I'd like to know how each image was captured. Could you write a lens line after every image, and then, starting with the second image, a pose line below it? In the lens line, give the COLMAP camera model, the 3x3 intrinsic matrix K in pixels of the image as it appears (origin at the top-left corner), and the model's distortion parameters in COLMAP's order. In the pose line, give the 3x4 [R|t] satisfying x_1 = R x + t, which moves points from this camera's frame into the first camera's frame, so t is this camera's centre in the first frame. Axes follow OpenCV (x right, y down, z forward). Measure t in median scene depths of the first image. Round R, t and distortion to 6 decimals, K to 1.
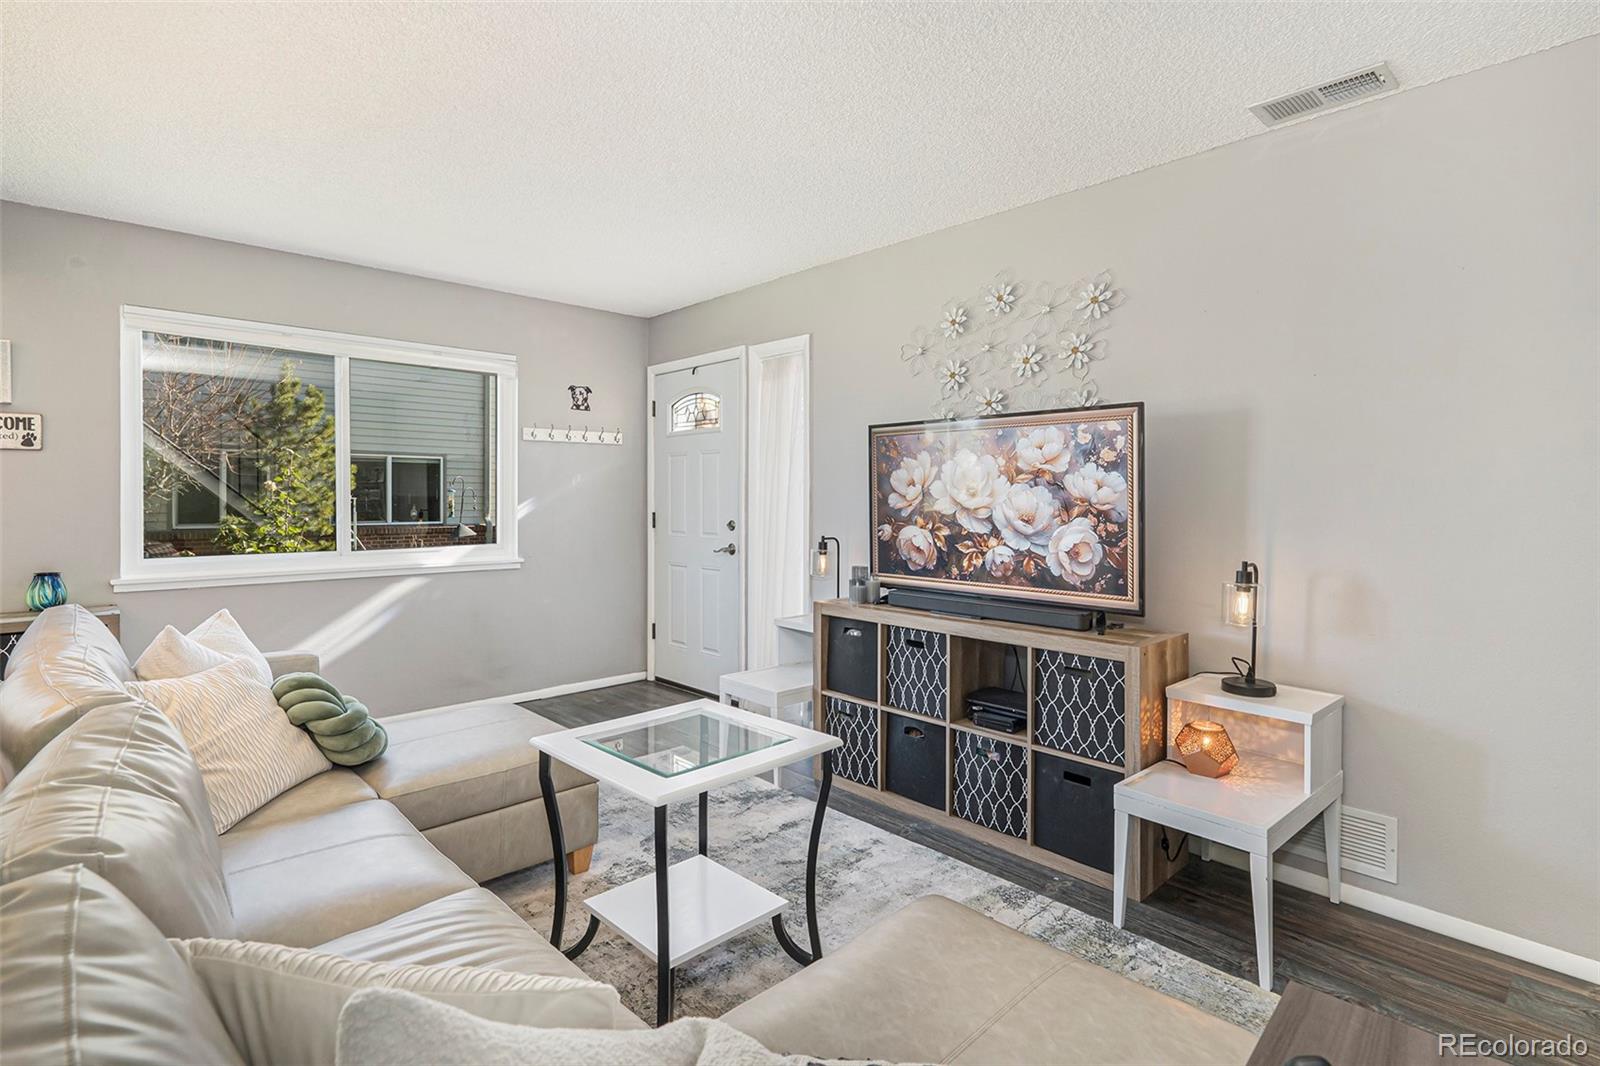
lens RADIAL K [[787.6, 0, 801.1], [0, 787.6, 502.9], [0, 0, 1]] dist [0.001563, 0.000150]
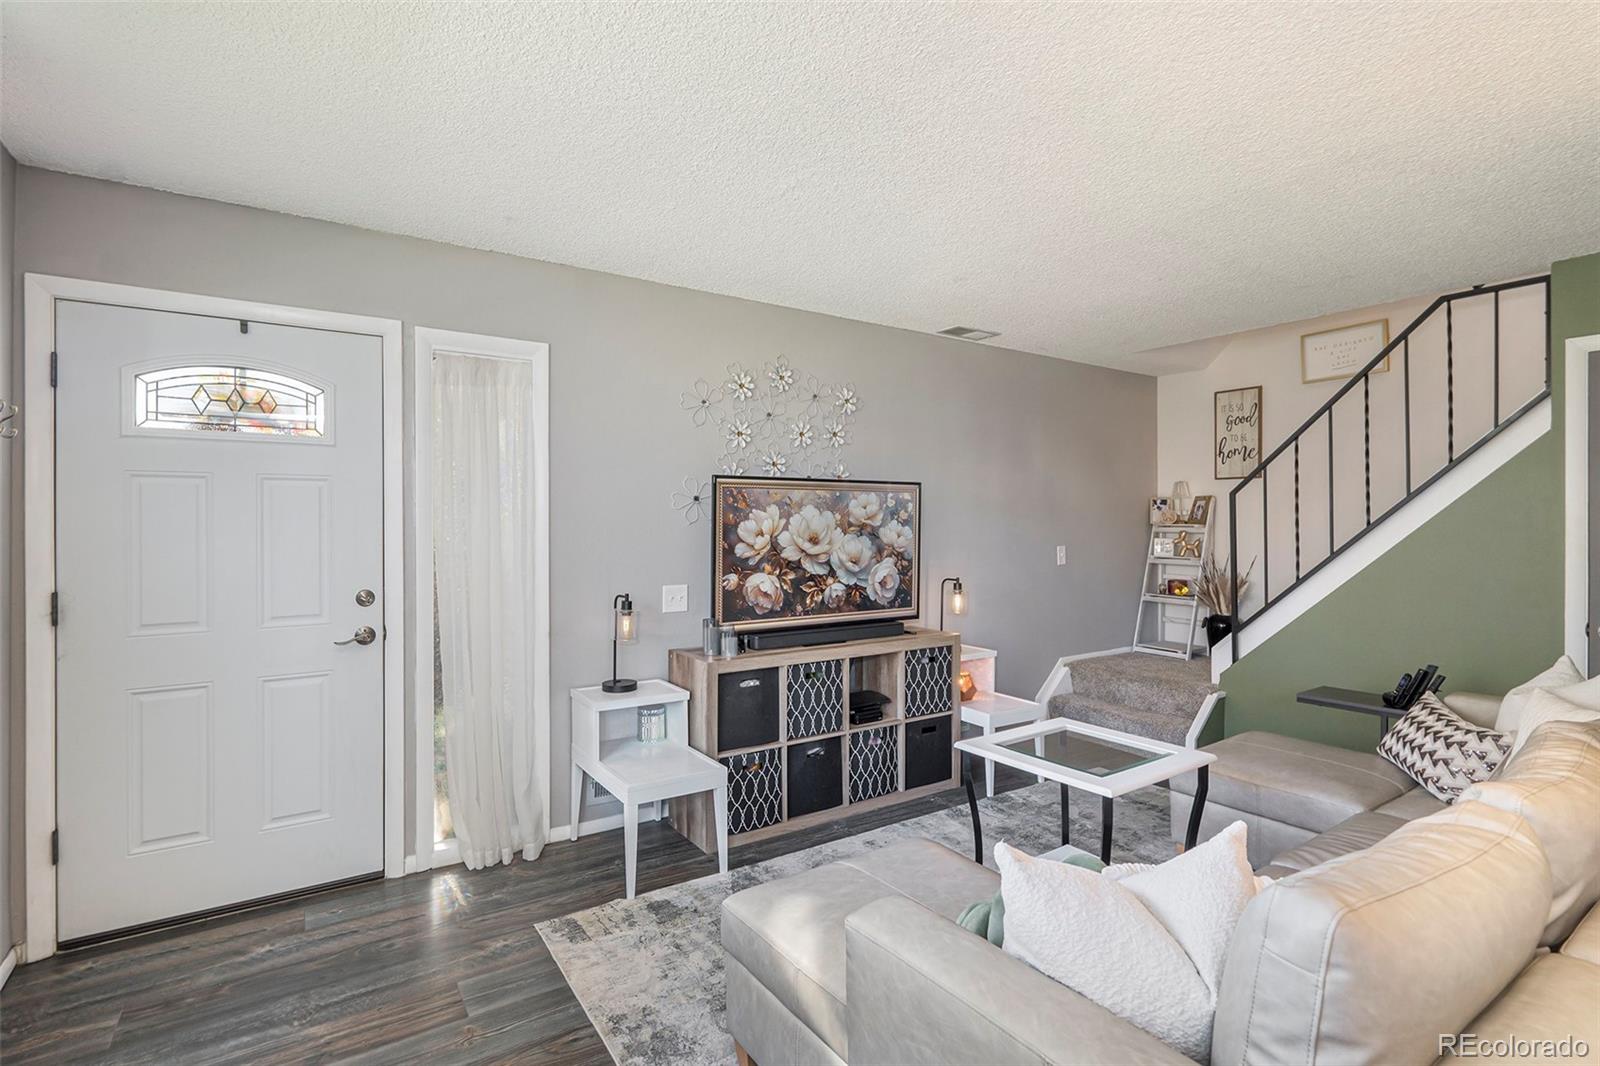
lens RADIAL K [[761.8, 0, 812.1], [0, 761.8, 531.8], [0, 0, 1]] dist [0.002566, 0.000976]
pose [[0.165202, -0.014241, 0.986157, -0.935296], [0.009761, 0.999870, 0.012804, -0.042813], [-0.986211, 0.007510, 0.165320, 0.811682]]
